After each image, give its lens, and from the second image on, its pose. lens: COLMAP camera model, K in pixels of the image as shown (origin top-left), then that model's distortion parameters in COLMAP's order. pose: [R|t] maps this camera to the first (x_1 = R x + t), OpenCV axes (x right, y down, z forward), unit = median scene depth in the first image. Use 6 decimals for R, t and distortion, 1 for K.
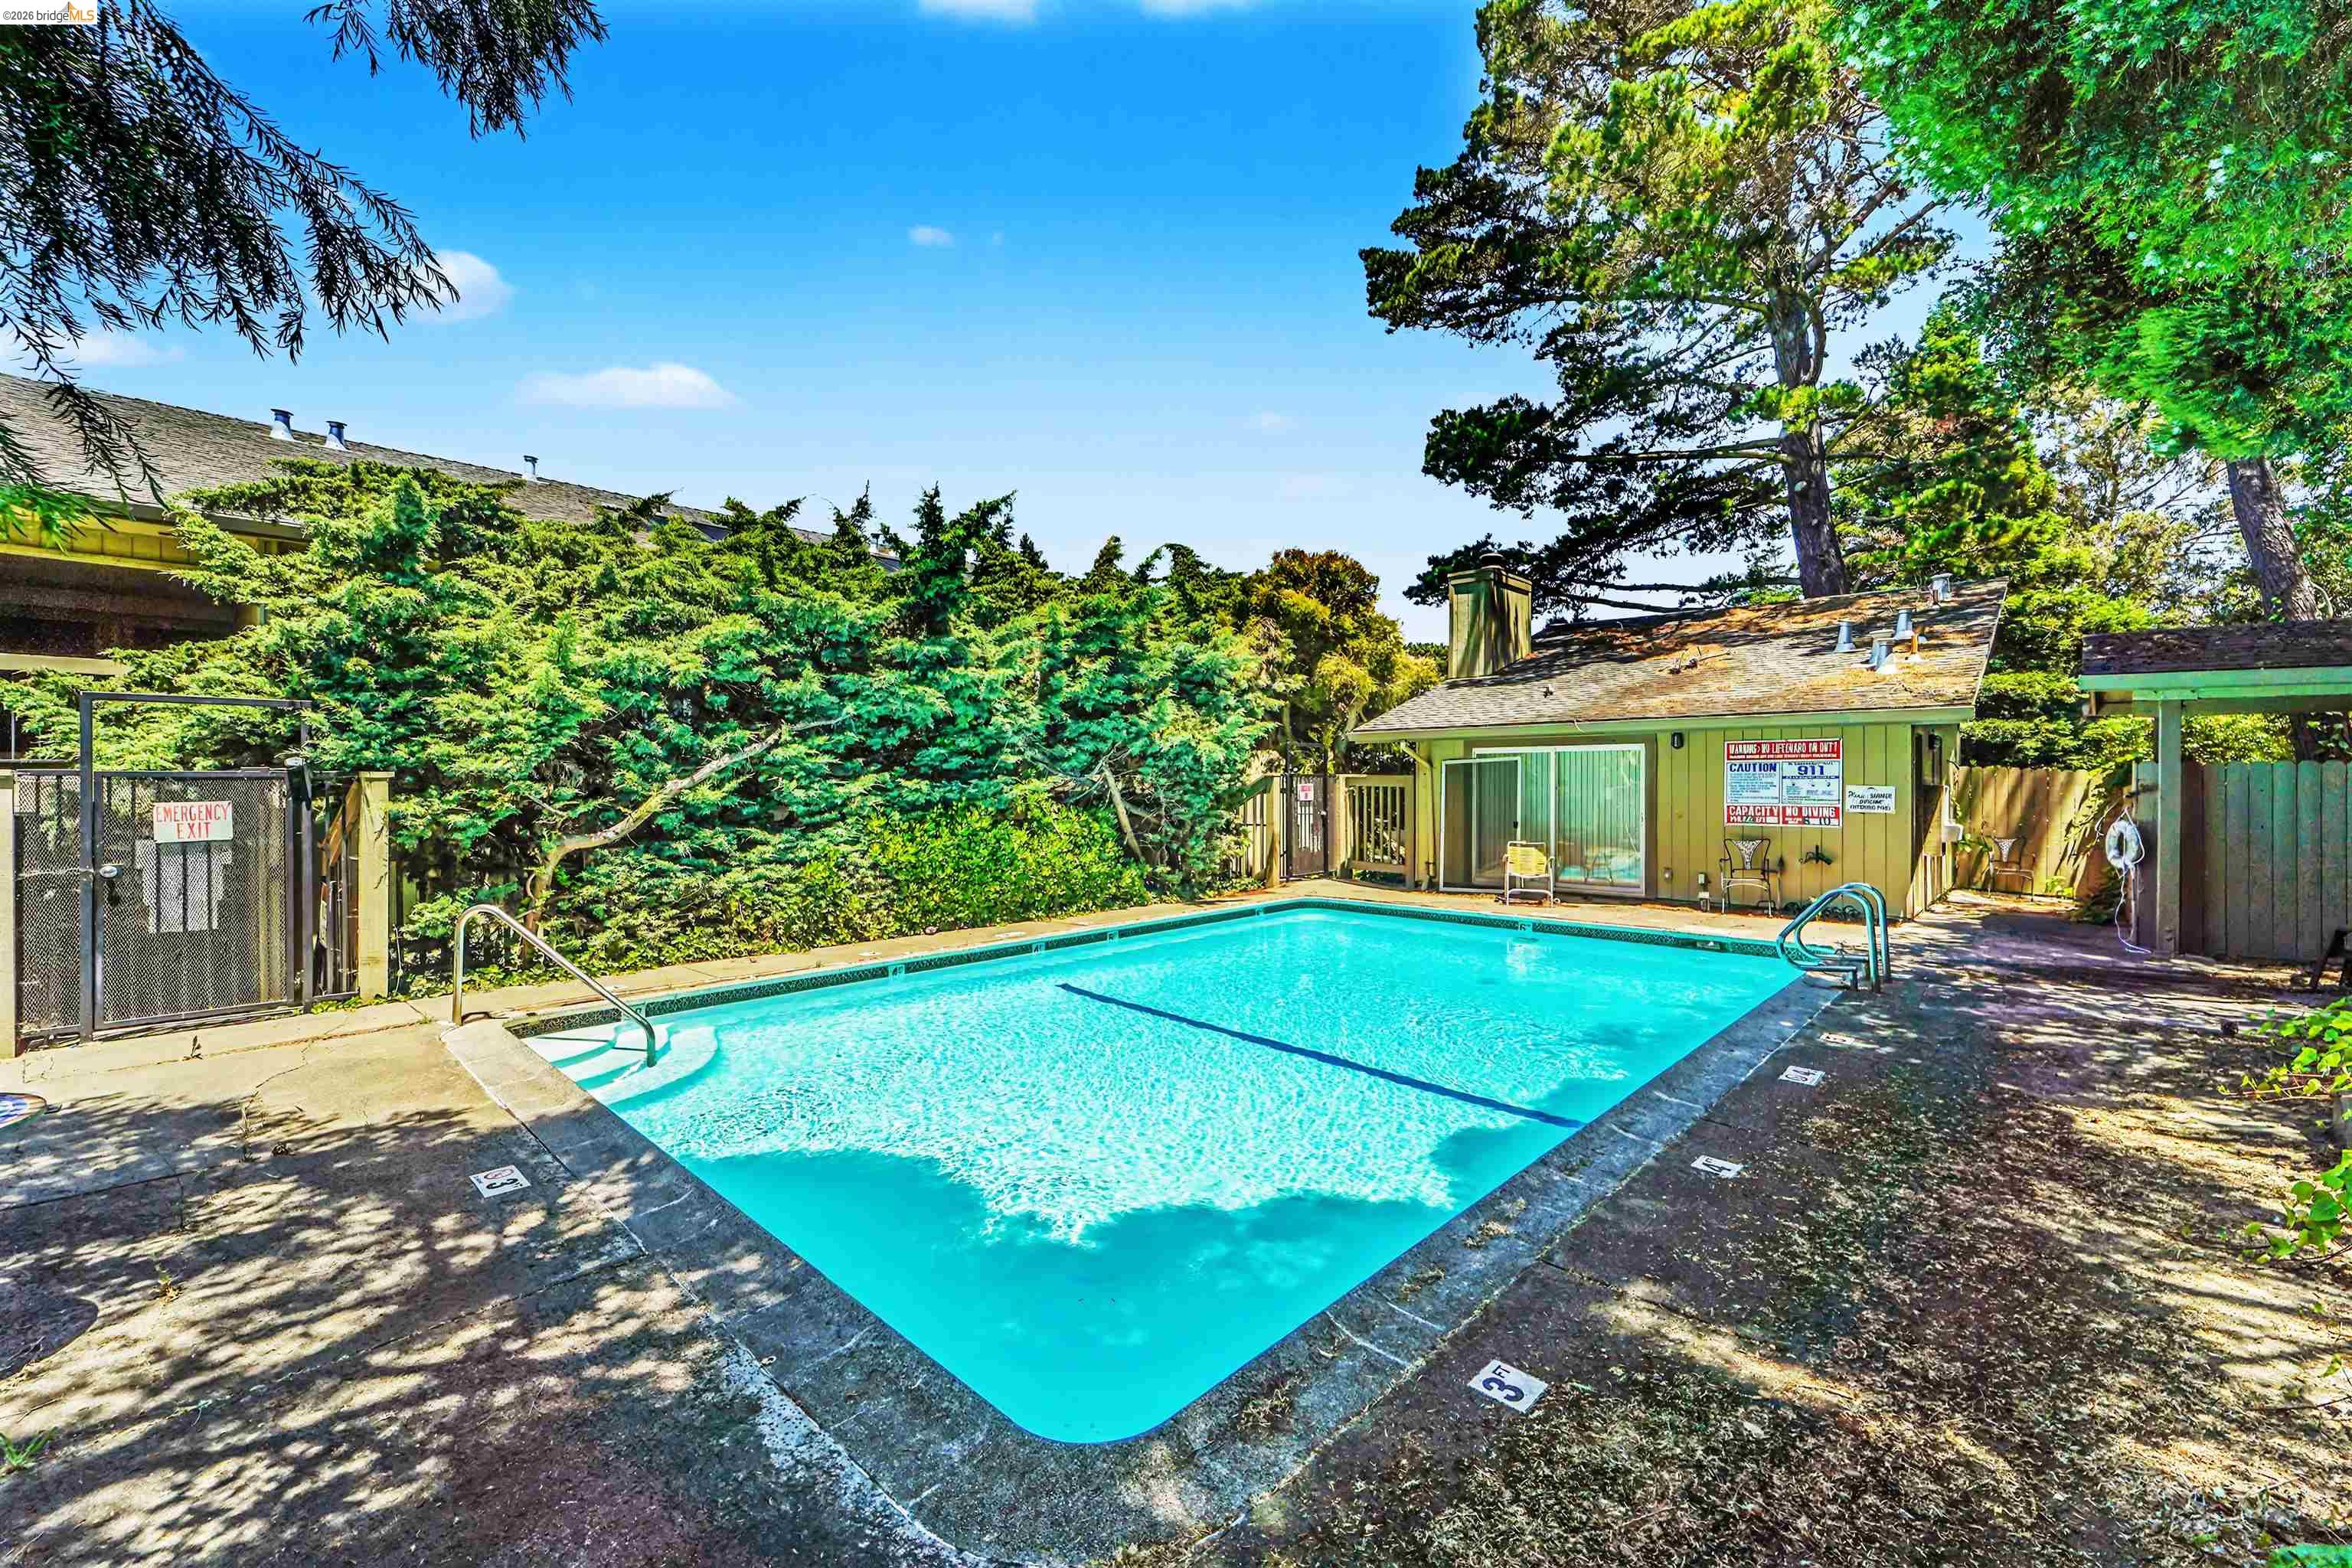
lens RADIAL K [[940.1, 0, 1179.1], [0, 940.1, 788.4], [0, 0, 1]] dist [-0.001561, -0.000166]
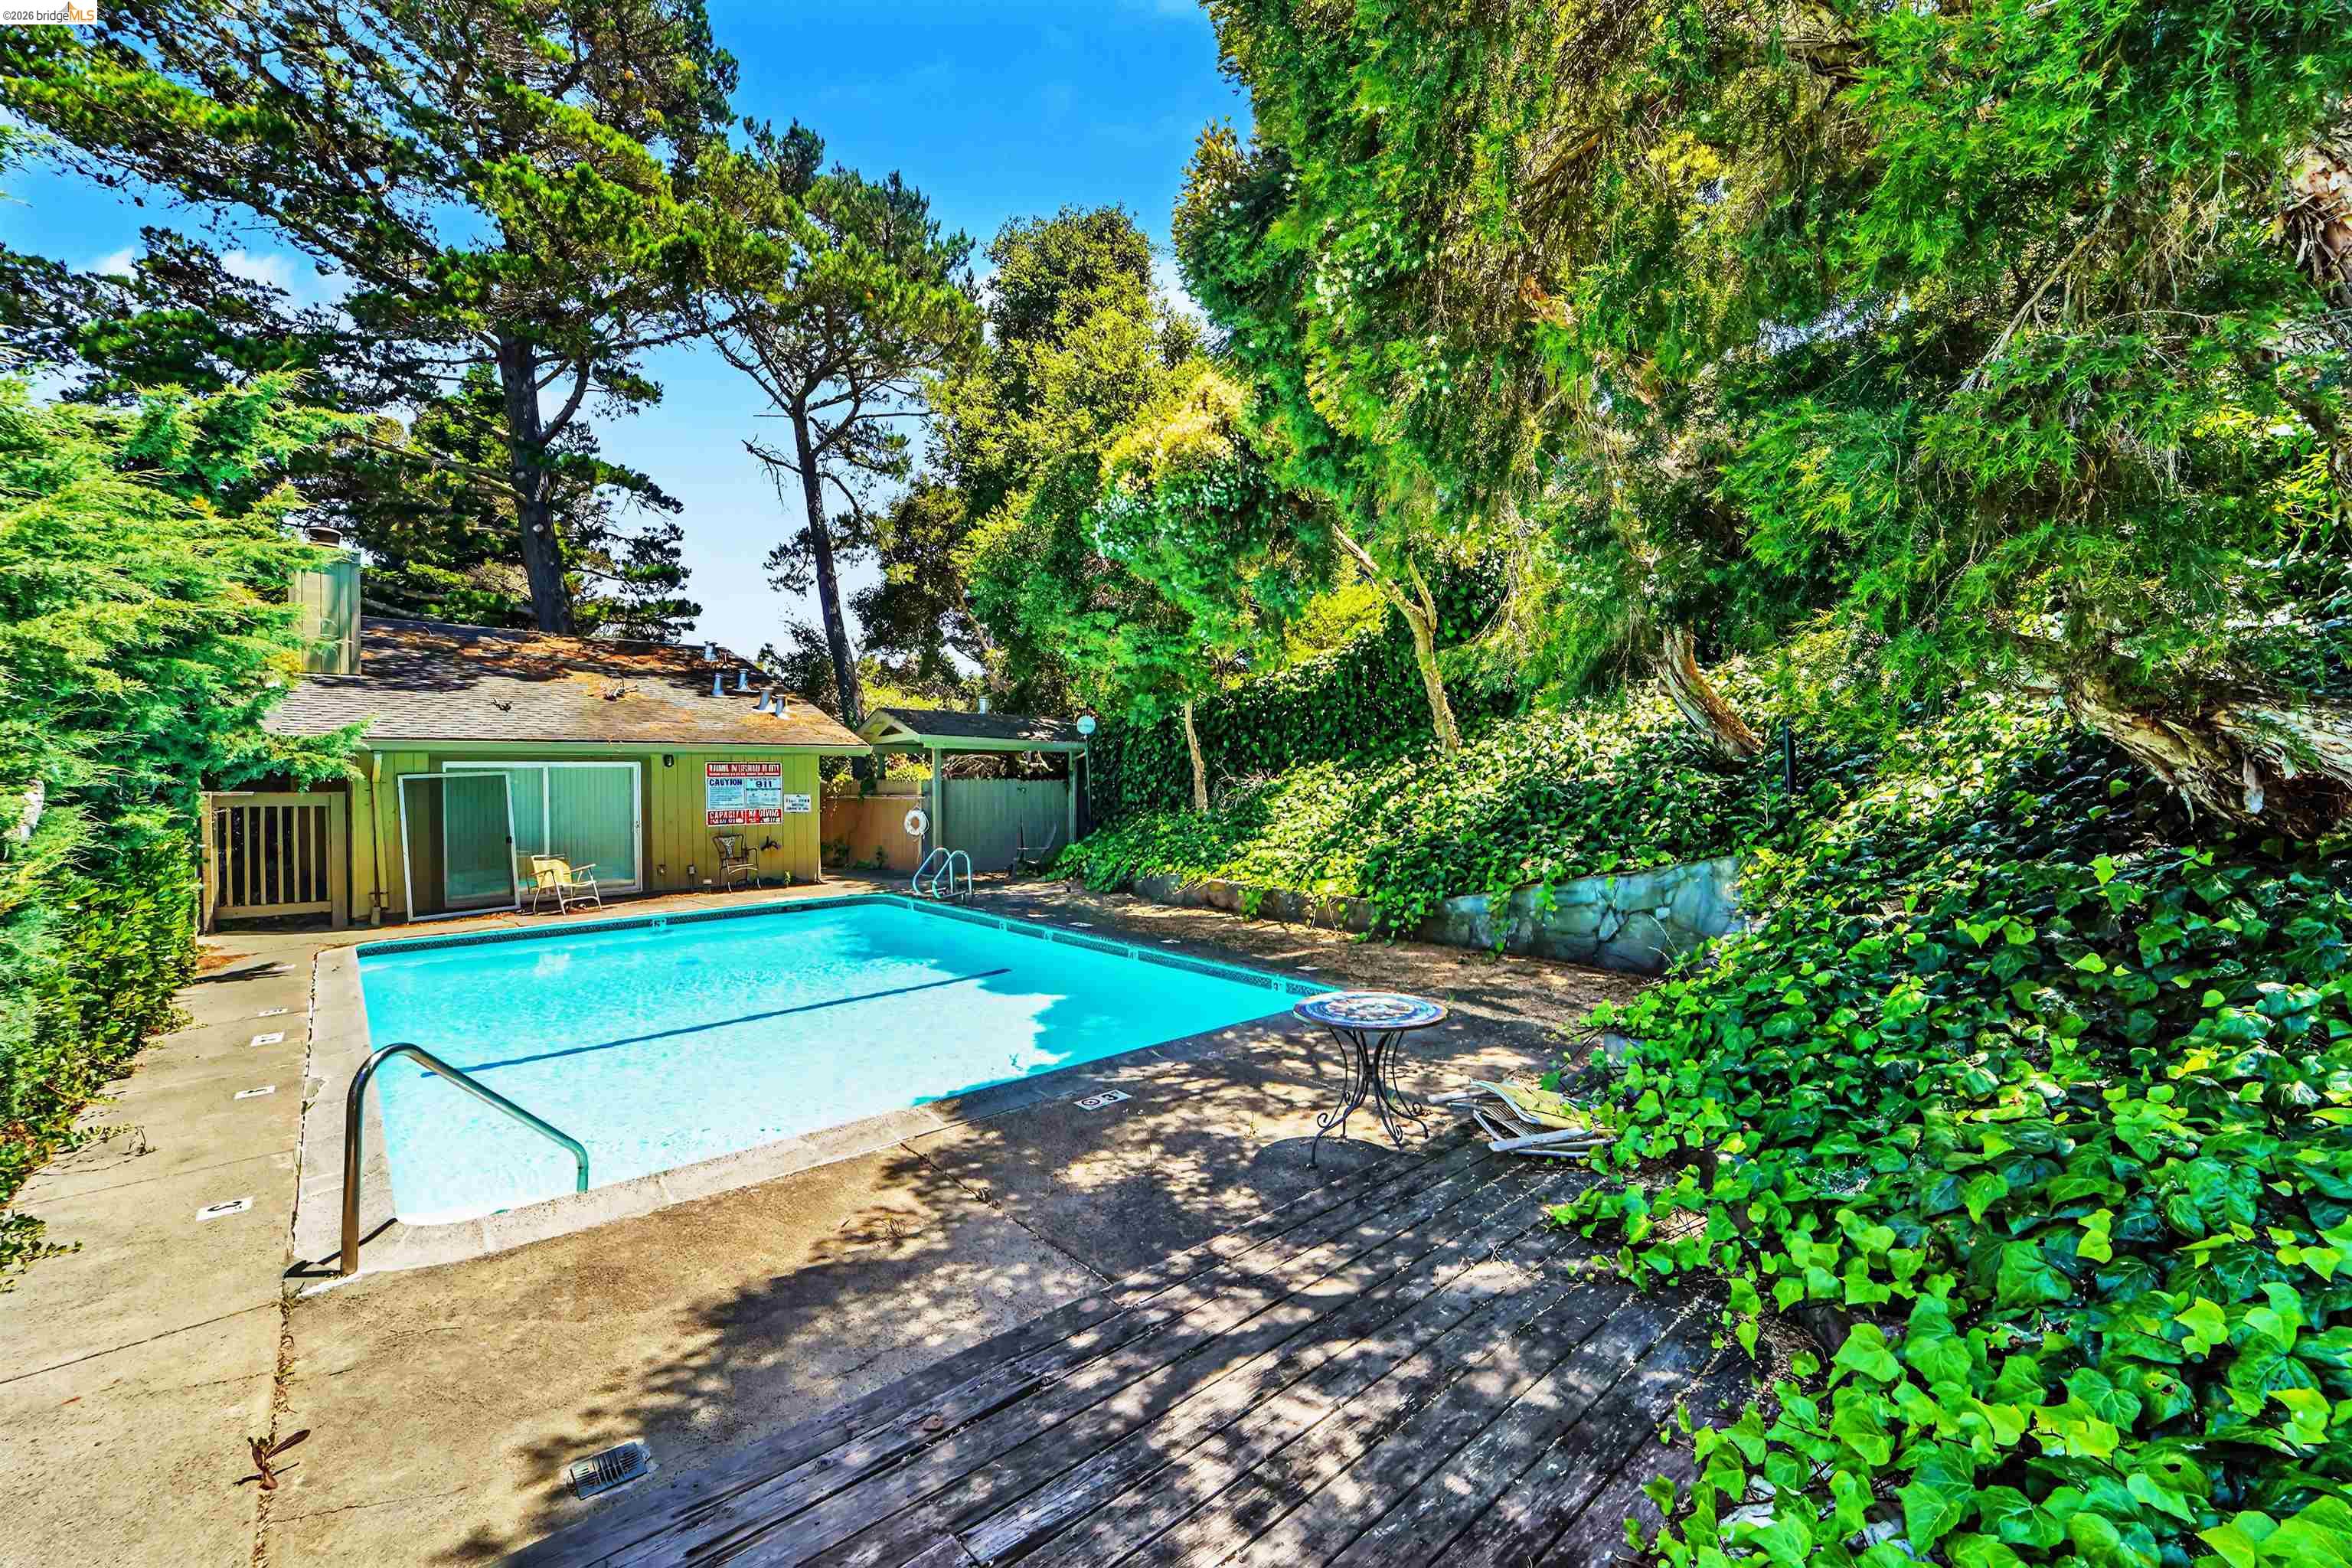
lens RADIAL K [[940.1, 0, 1165.4], [0, 940.1, 781.2], [0, 0, 1]] dist [-0.001561, -0.000166]
pose [[0.099343, -0.006775, 0.995030, -2.169301], [0.018052, 0.999825, 0.005005, -0.062689], [-0.994889, 0.017465, 0.099448, 0.783558]]
